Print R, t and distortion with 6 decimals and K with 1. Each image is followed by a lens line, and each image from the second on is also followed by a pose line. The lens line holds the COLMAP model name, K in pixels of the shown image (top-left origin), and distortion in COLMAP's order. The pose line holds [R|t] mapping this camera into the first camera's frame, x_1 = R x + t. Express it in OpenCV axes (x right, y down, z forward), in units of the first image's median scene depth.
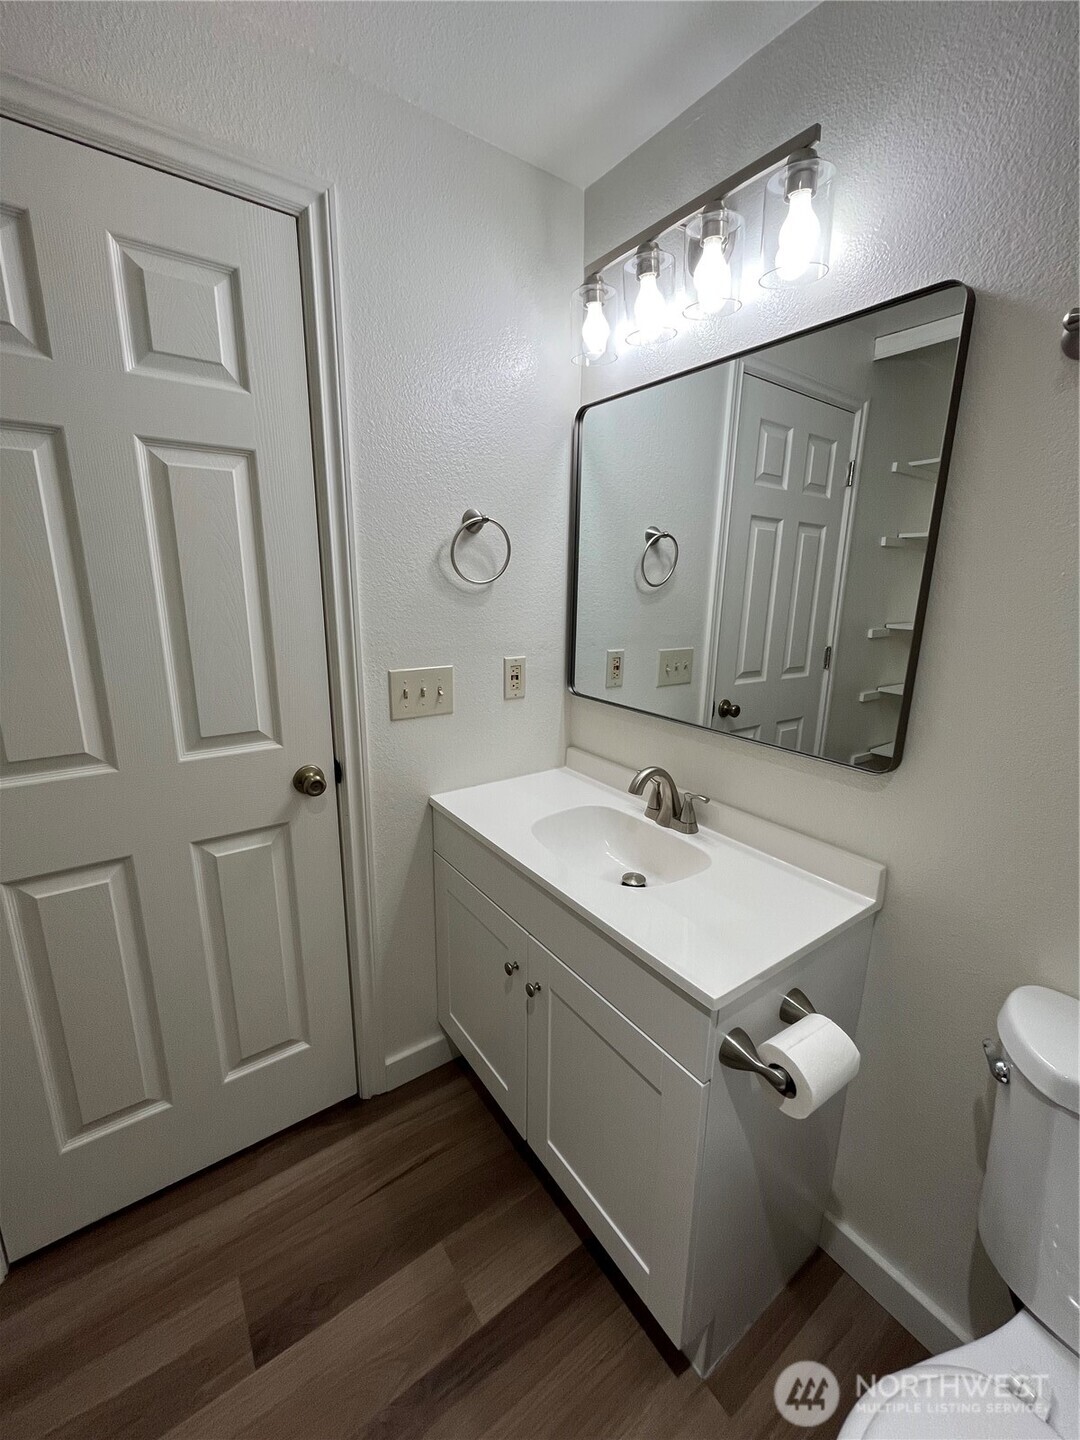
lens RADIAL K [[598.3, 0, 540.0], [0, 598.3, 720.0], [0, 0, 1]] dist [0.002409, 0.000452]
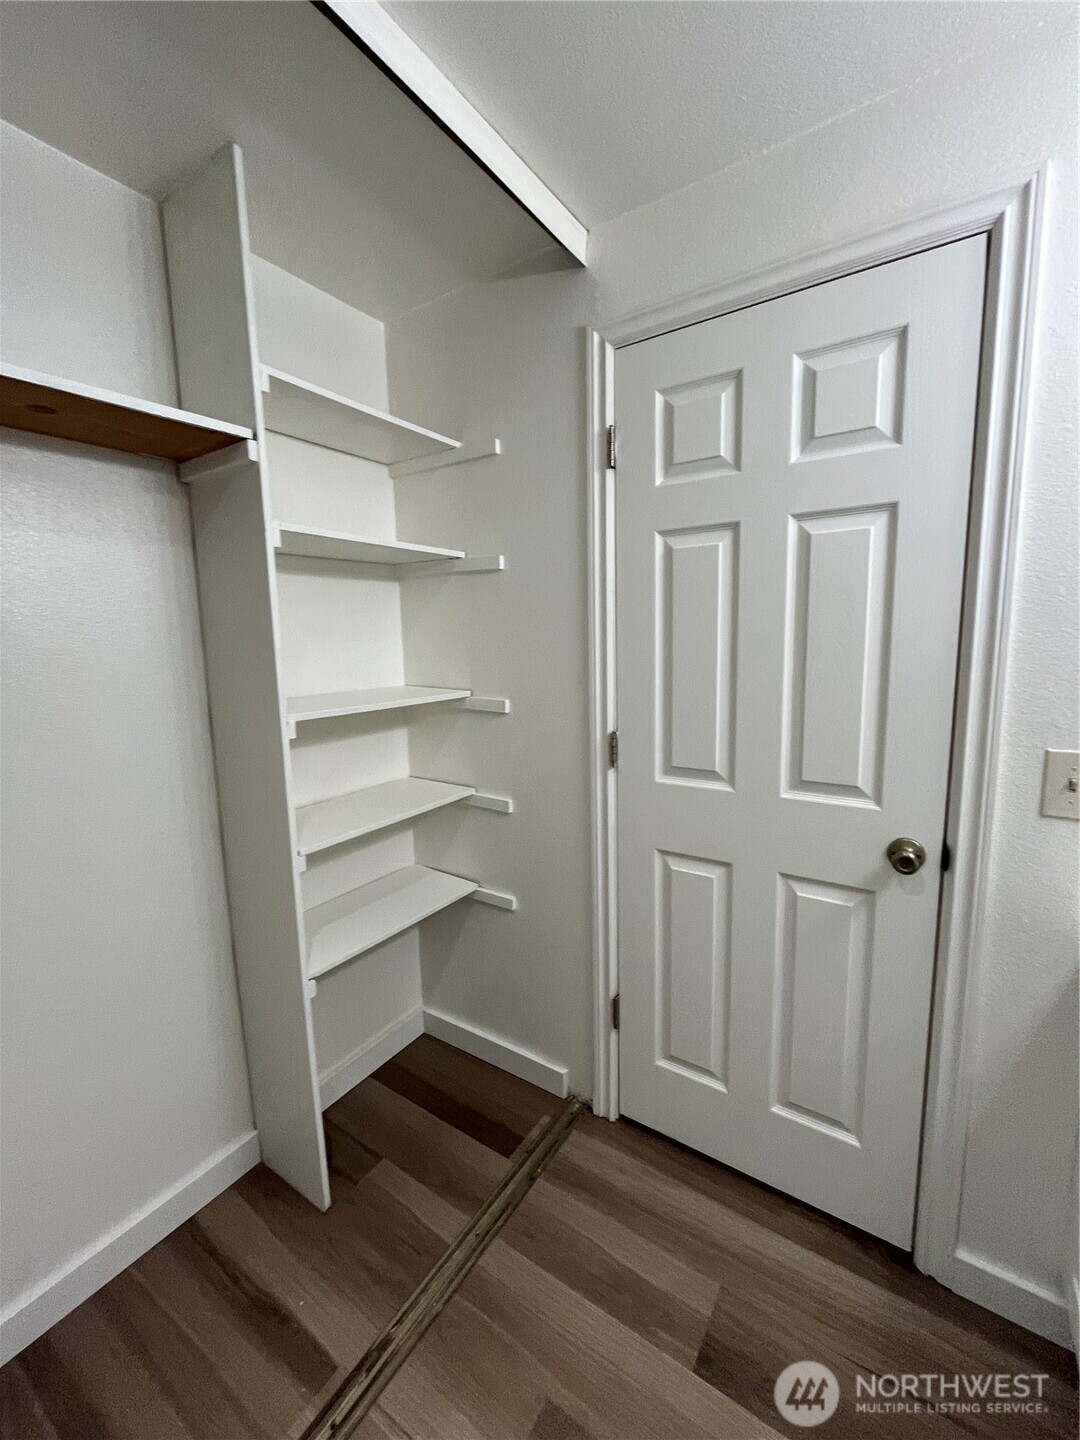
lens RADIAL K [[589.8, 0, 540.0], [0, 589.8, 720.0], [0, 0, 1]] dist [0.001103, -0.000266]
pose [[0.346129, 0.115590, -0.931039, 0.231956], [-0.192700, 0.979982, 0.050027, -0.036870], [0.918184, 0.162096, 0.361474, 0.165347]]
